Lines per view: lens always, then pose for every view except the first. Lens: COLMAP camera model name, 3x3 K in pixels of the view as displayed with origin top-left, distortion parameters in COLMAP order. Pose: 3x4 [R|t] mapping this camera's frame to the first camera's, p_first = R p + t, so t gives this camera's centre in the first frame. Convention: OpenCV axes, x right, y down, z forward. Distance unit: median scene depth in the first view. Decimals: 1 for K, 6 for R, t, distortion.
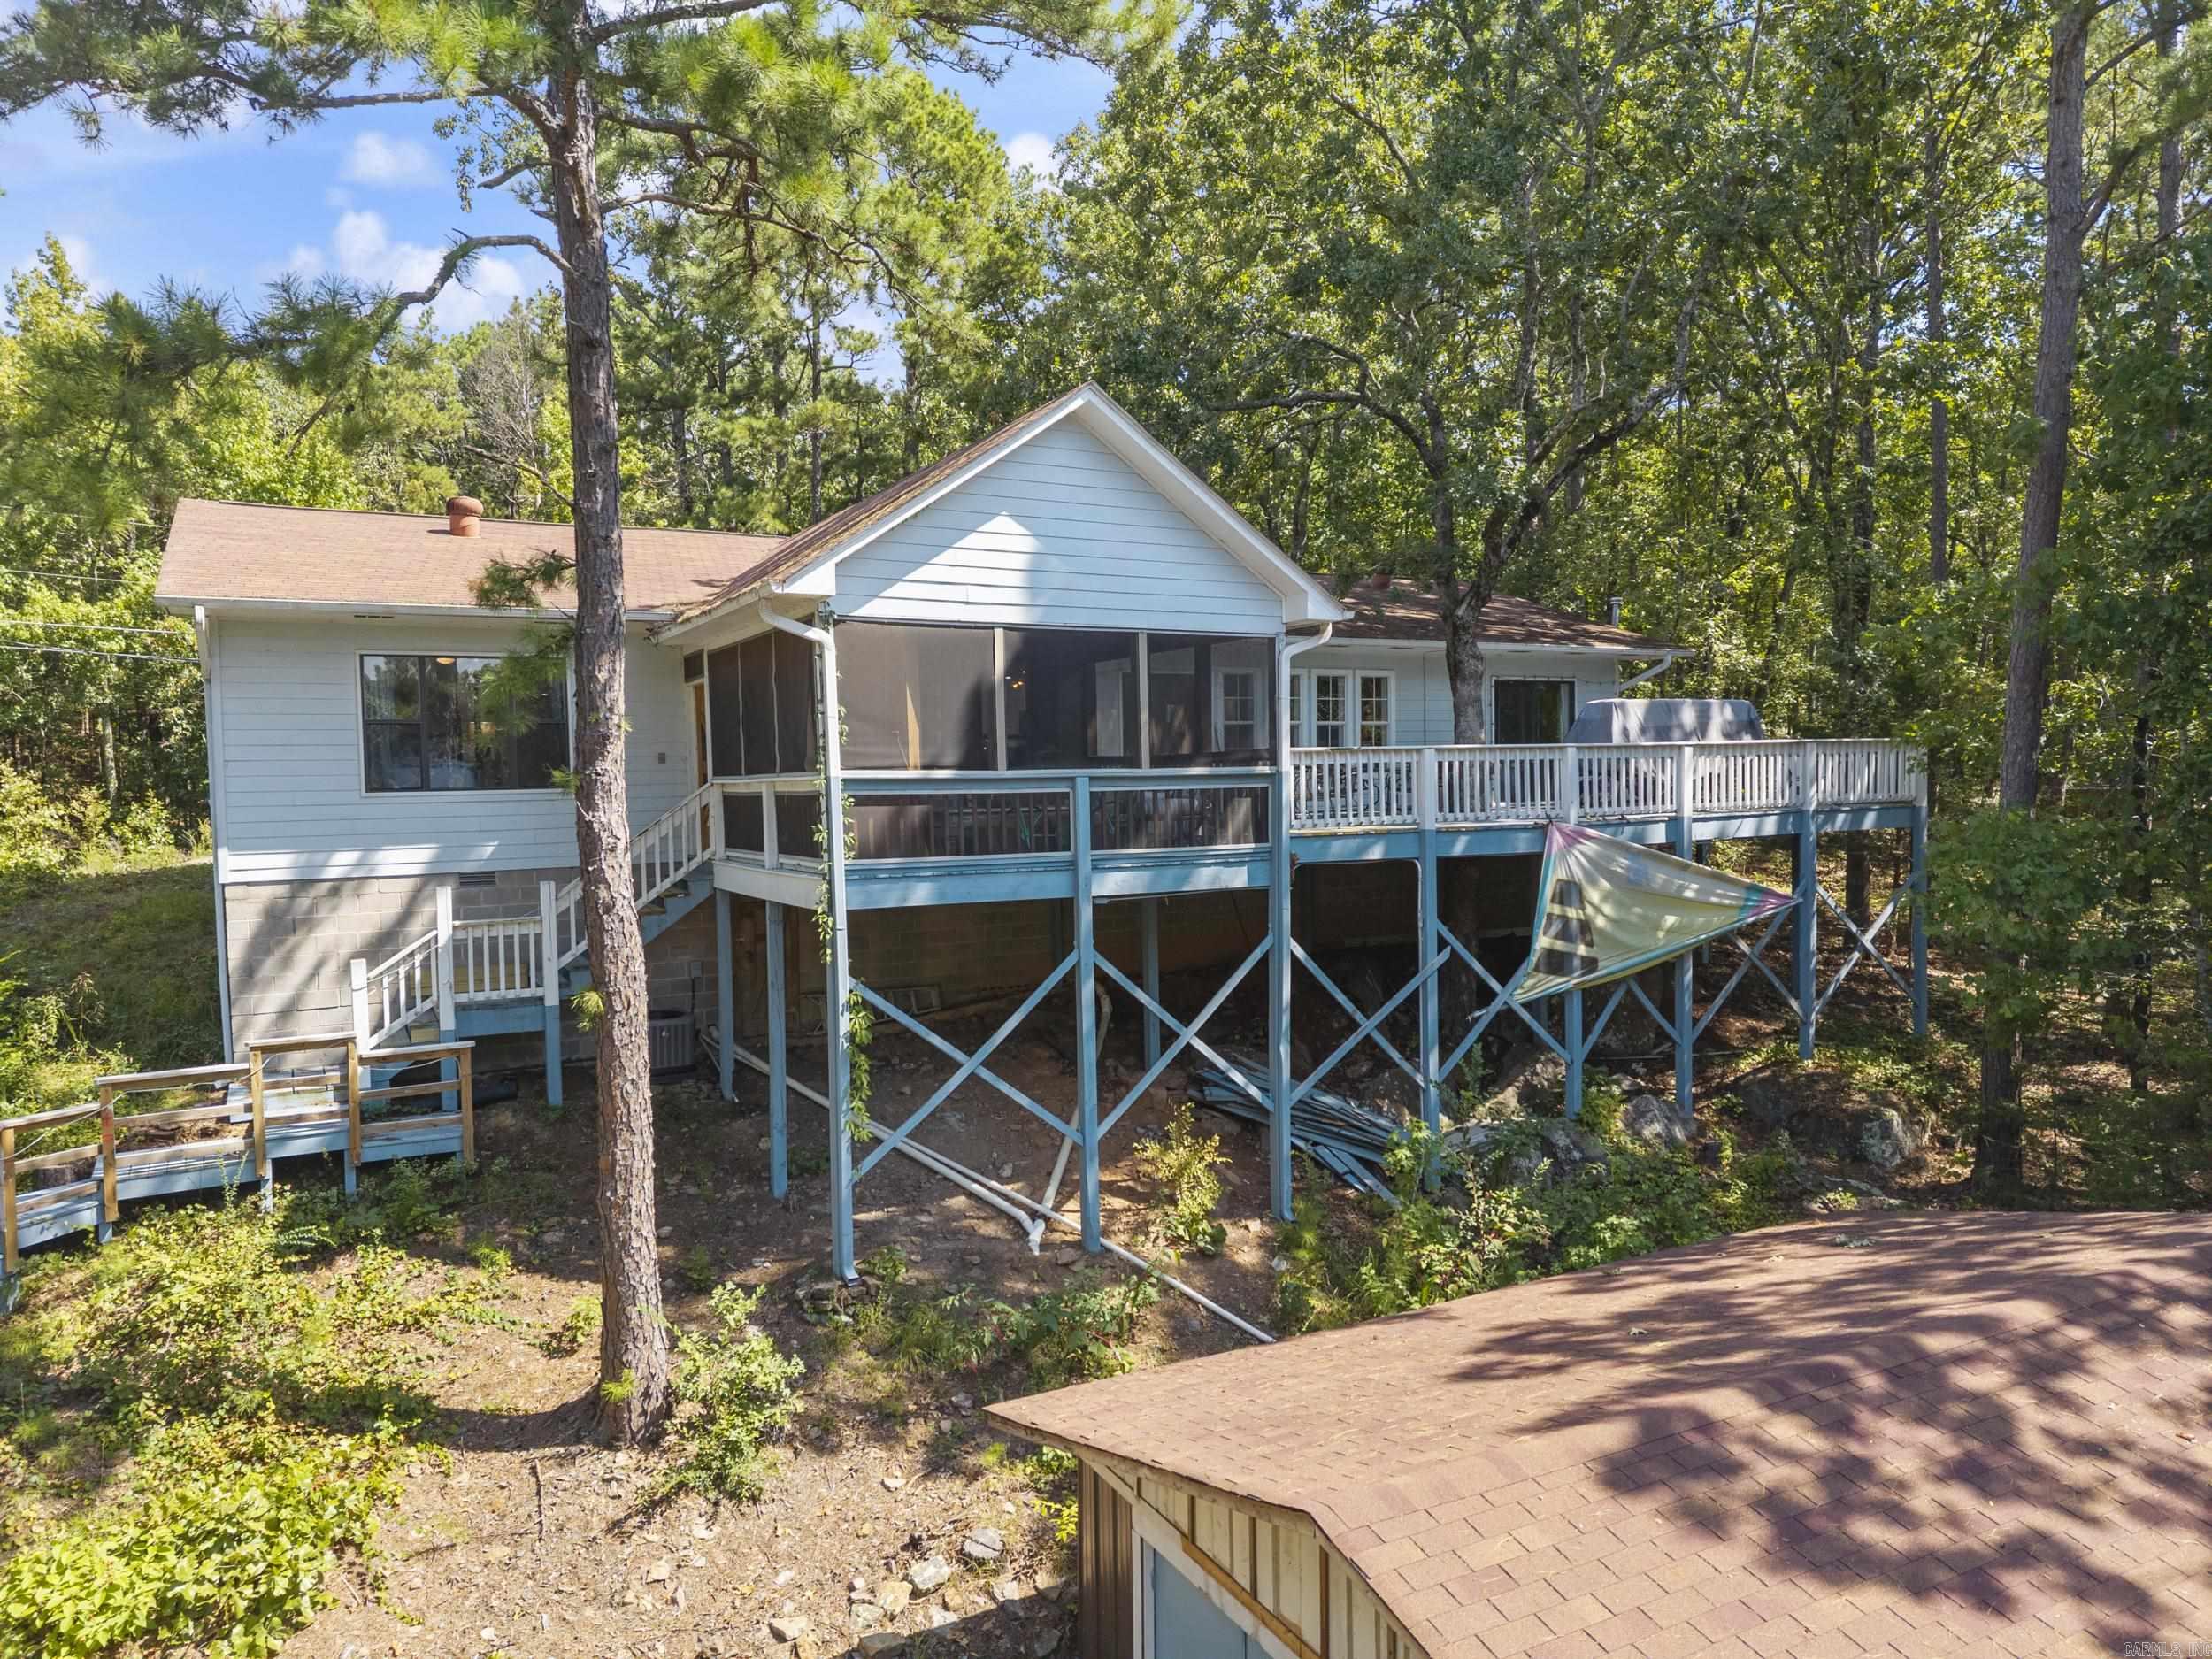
lens RADIAL K [[1529.4, 0, 1095.1], [0, 1529.4, 826.8], [0, 0, 1]] dist [0.007724, -0.004955]
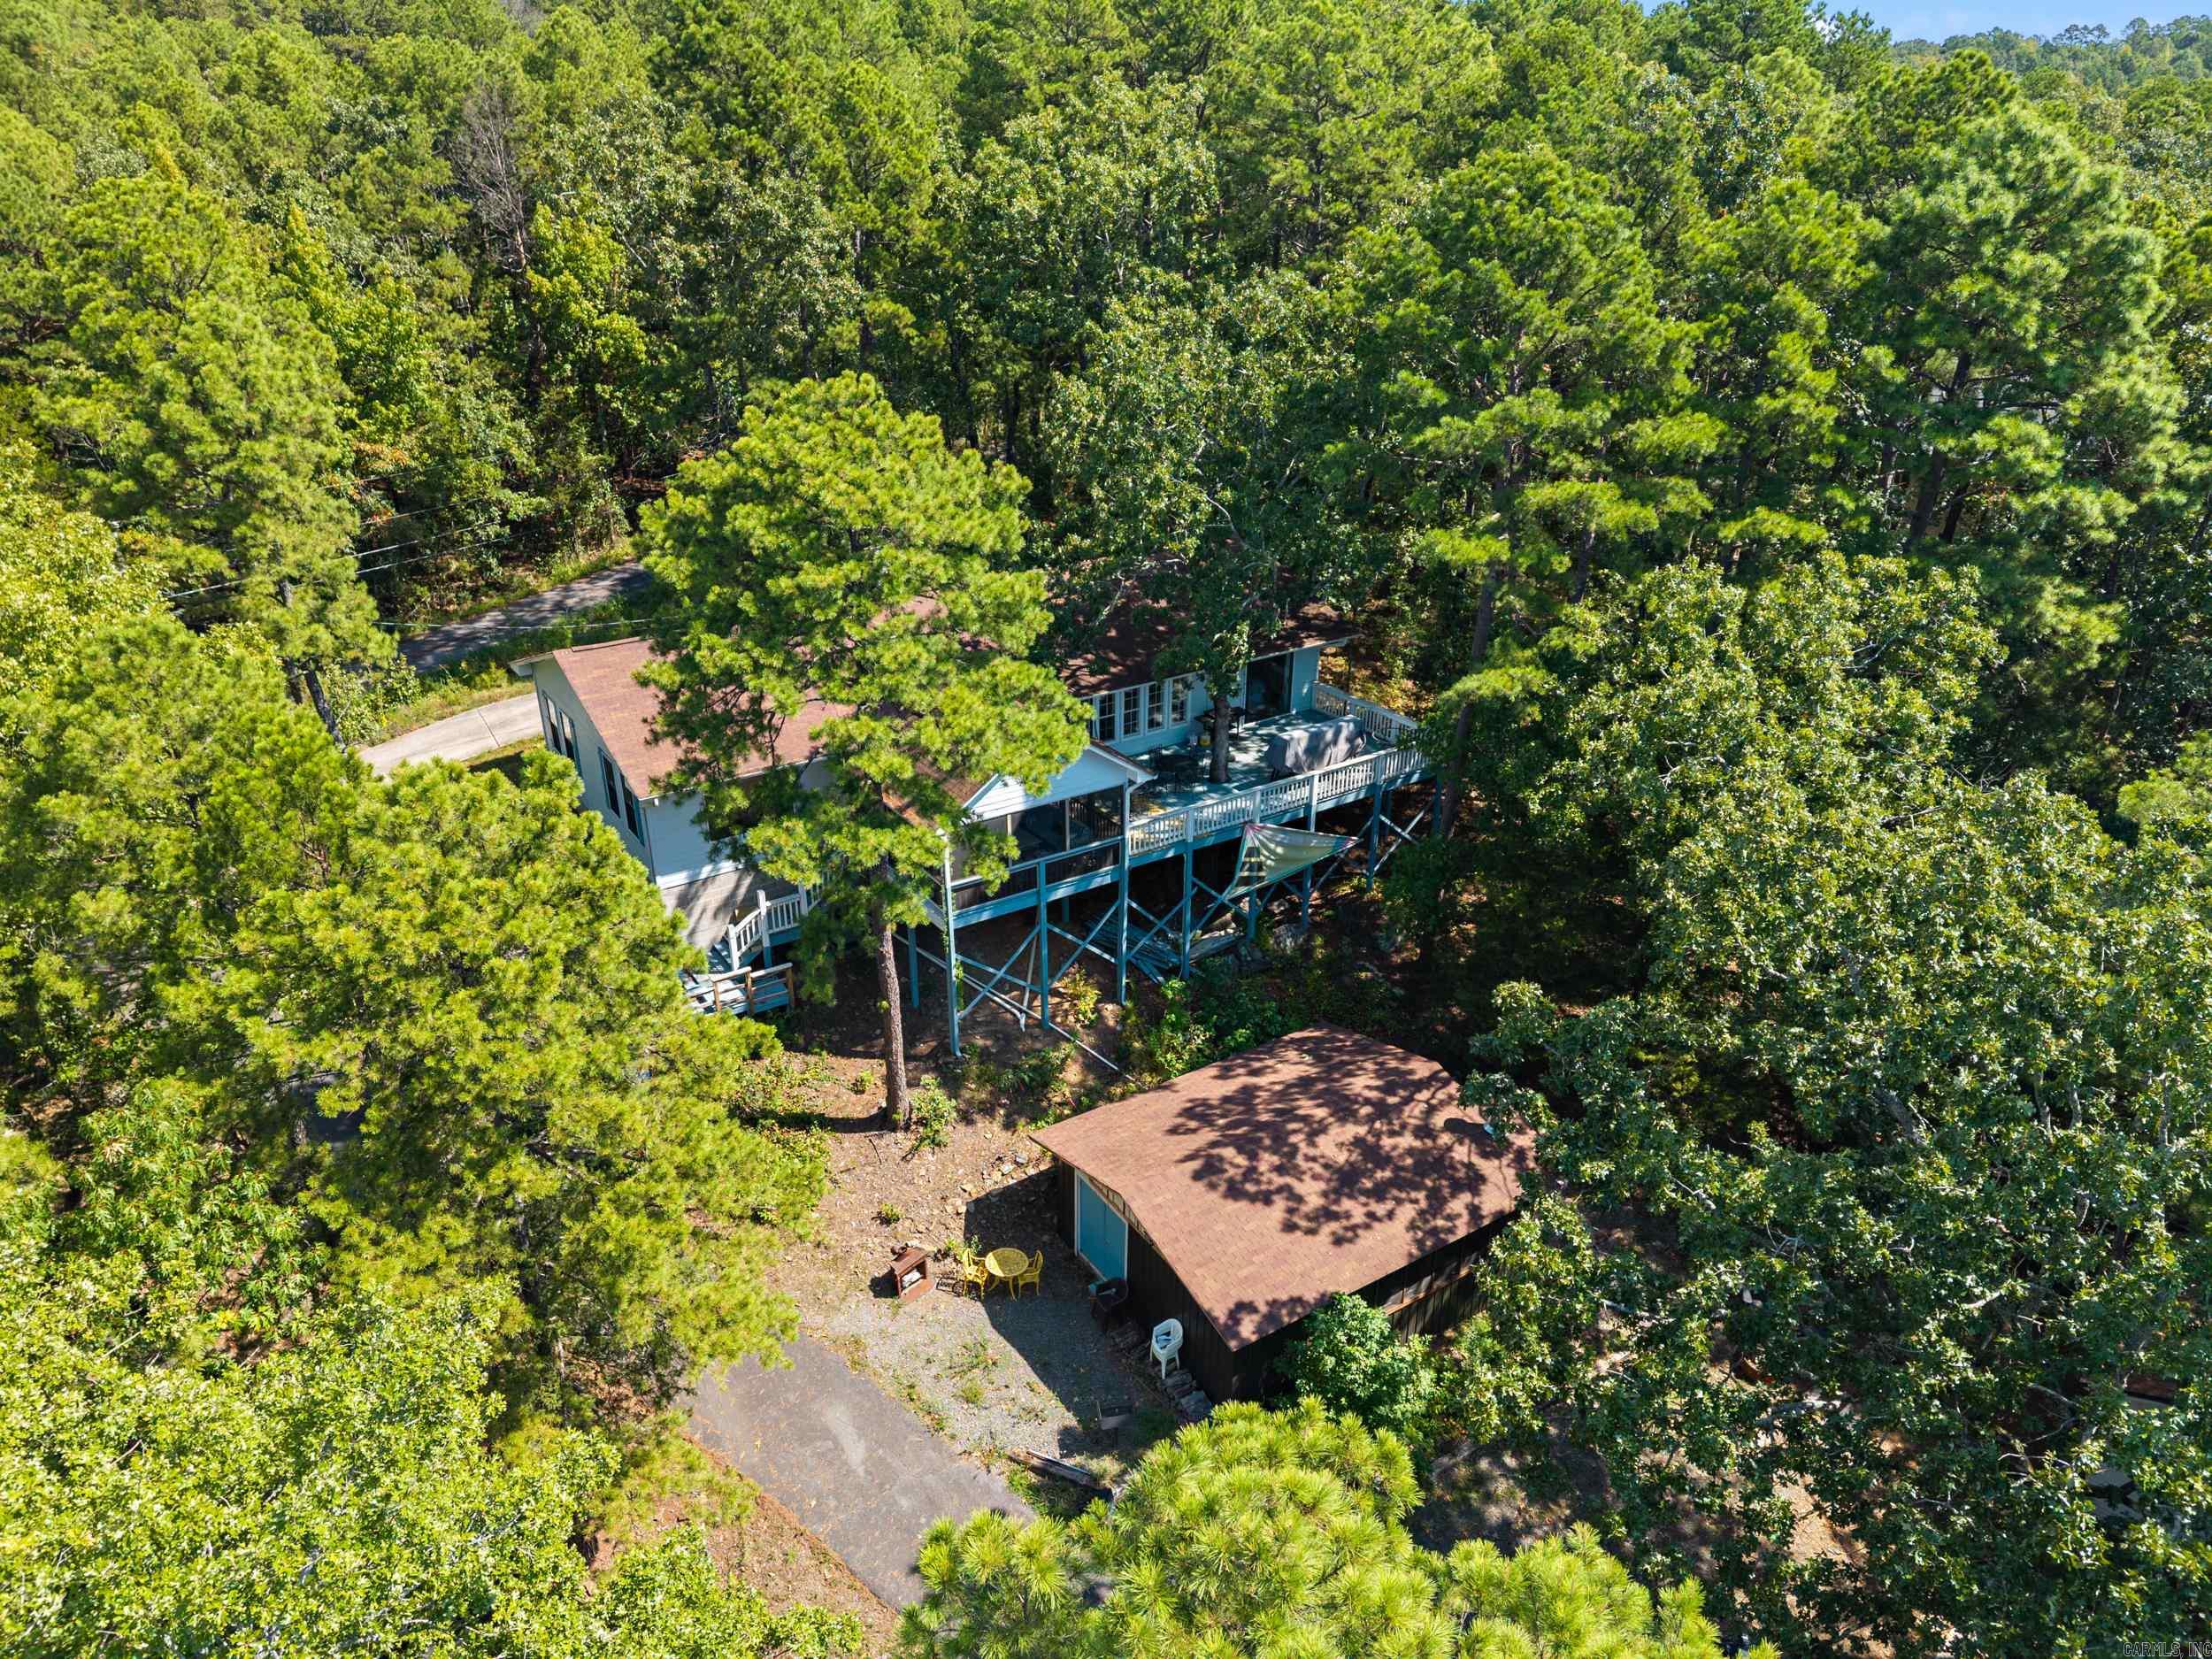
lens RADIAL K [[1529.4, 0, 1111.8], [0, 1529.4, 831.4], [0, 0, 1]] dist [0.007724, -0.004955]
pose [[0.994285, -0.021125, 0.104649, -0.181709], [-0.020300, 0.924933, 0.379589, -1.172275], [-0.104812, -0.379544, 0.919218, -1.431991]]
